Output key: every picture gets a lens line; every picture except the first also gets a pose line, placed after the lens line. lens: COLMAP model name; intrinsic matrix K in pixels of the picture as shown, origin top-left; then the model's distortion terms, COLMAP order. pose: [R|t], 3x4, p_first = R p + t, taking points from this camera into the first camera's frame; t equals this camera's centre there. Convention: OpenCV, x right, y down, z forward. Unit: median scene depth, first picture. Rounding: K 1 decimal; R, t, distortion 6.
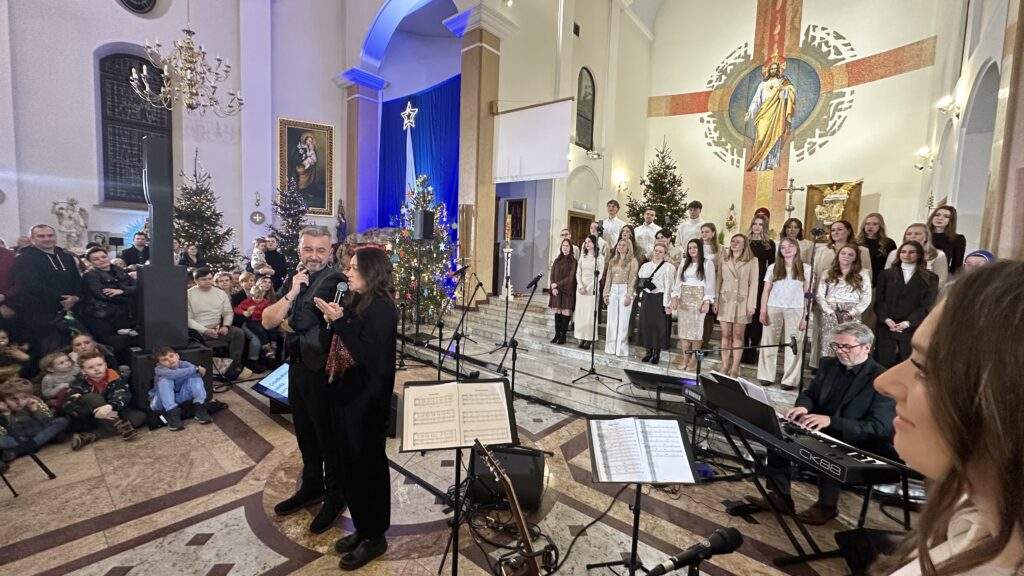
lens RADIAL K [[408.0, 0, 515.3], [0, 408.0, 287.7], [0, 0, 1]] dist [-0.000580, 0.000176]
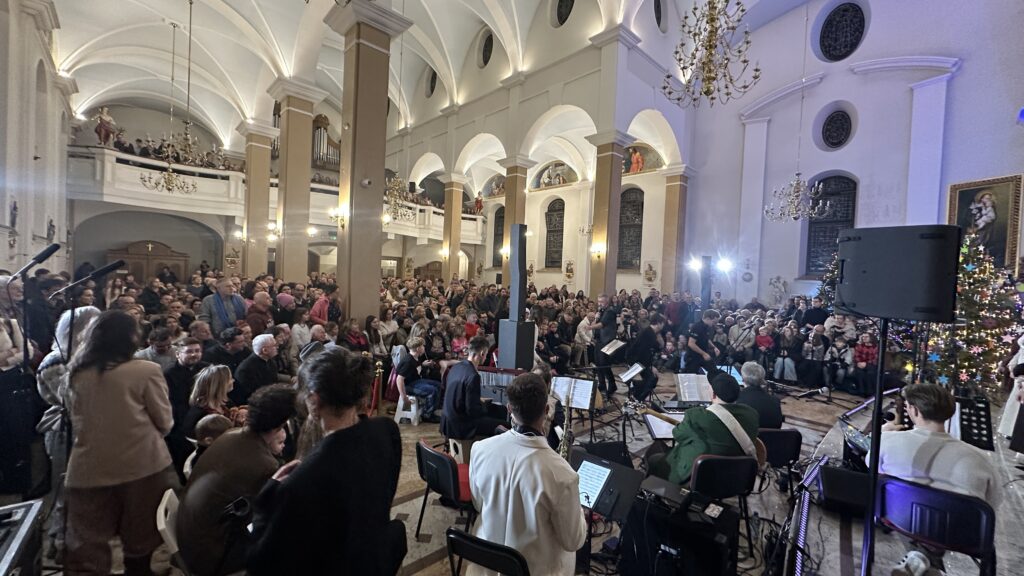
lens RADIAL K [[408.0, 0, 511.3], [0, 408.0, 286.2], [0, 0, 1]] dist [-0.000580, 0.000176]
pose [[-0.111064, -0.020498, -0.993602, 0.584638], [-0.133766, 0.990998, -0.005492, -0.012066], [0.984770, 0.132301, -0.112806, 0.071338]]
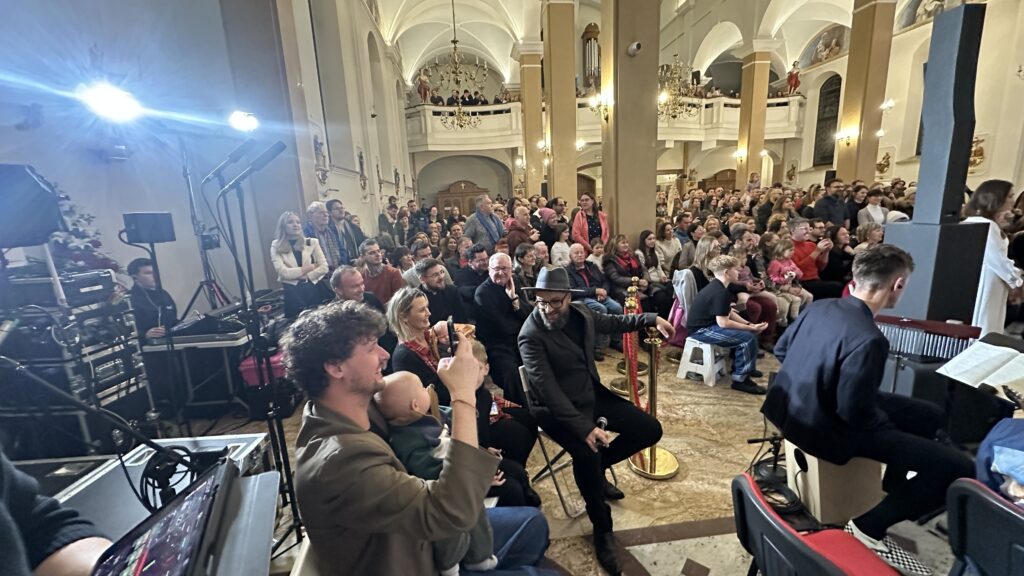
lens RADIAL K [[408.0, 0, 511.7], [0, 408.0, 286.3], [0, 0, 1]] dist [-0.000580, 0.000176]
pose [[-0.690802, 0.141769, -0.709009, 0.443739], [-0.038978, 0.971862, 0.232305, 0.015761], [0.721993, 0.188112, -0.665838, 0.014252]]
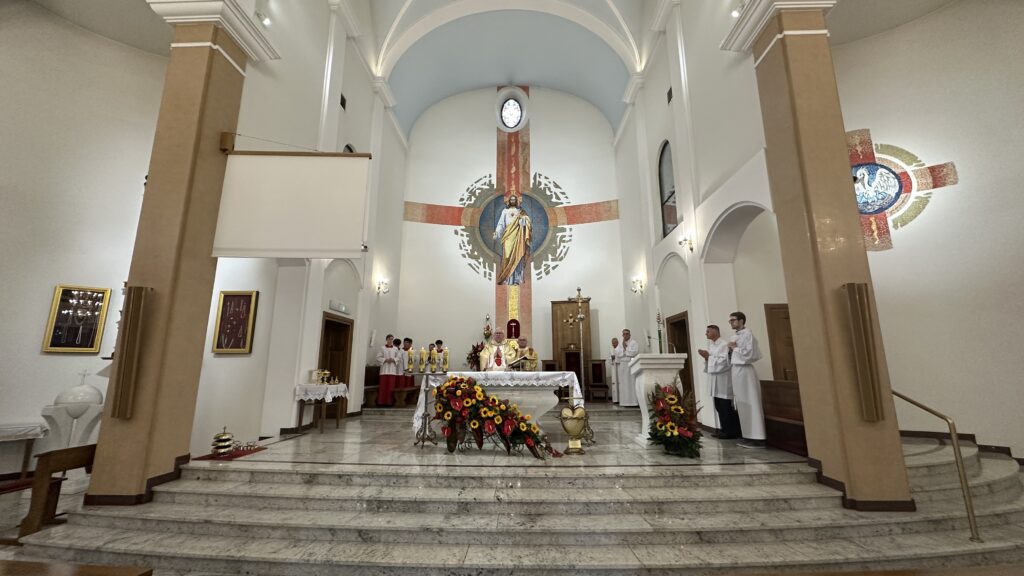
lens RADIAL K [[408.0, 0, 512.1], [0, 408.0, 288.0], [0, 0, 1]] dist [-0.000580, 0.000176]
pose [[0.788989, 0.085281, 0.608460, -0.050852], [0.079387, 0.967868, -0.238597, -0.029726], [-0.609257, 0.236554, 0.756867, 0.231071]]
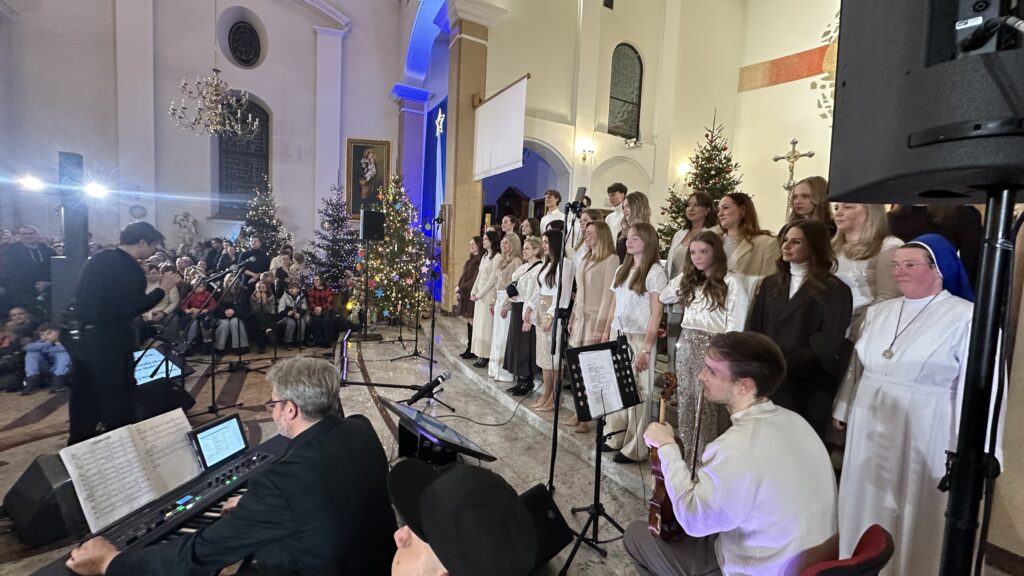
lens RADIAL K [[408.0, 0, 513.2], [0, 408.0, 285.6], [0, 0, 1]] dist [-0.000580, 0.000176]
pose [[0.927023, 0.033979, -0.373462, 0.306076], [-0.045607, 0.998710, -0.022341, -0.000577], [0.372221, 0.037743, 0.927376, 0.142329]]
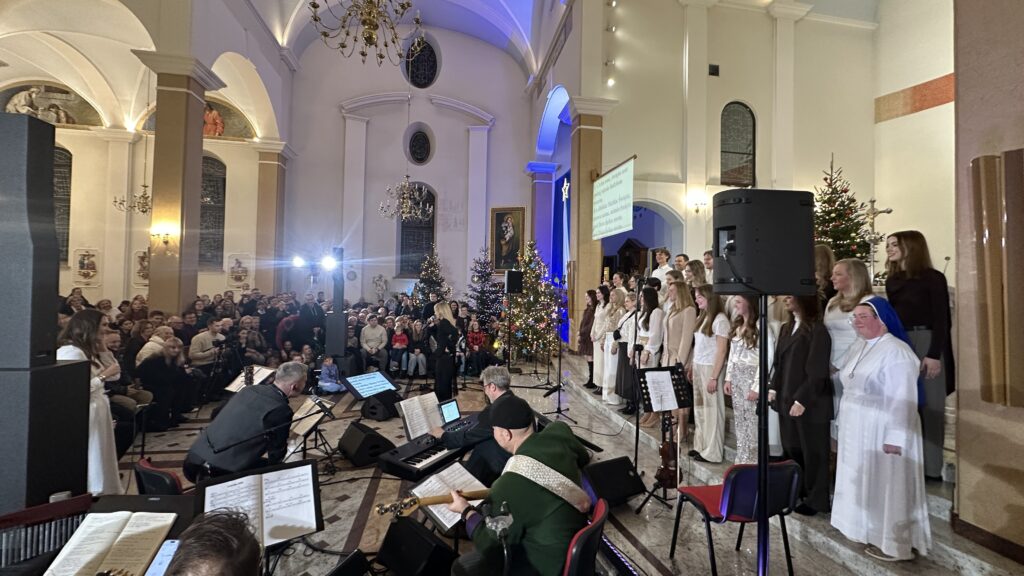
lens RADIAL K [[408.0, 0, 512.8], [0, 408.0, 285.6], [0, 0, 1]] dist [-0.000580, 0.000176]
pose [[0.763394, -0.036322, -0.644911, 0.388838], [-0.045965, 0.992832, -0.110327, -0.001008], [0.644295, 0.113866, 0.756253, 0.025935]]
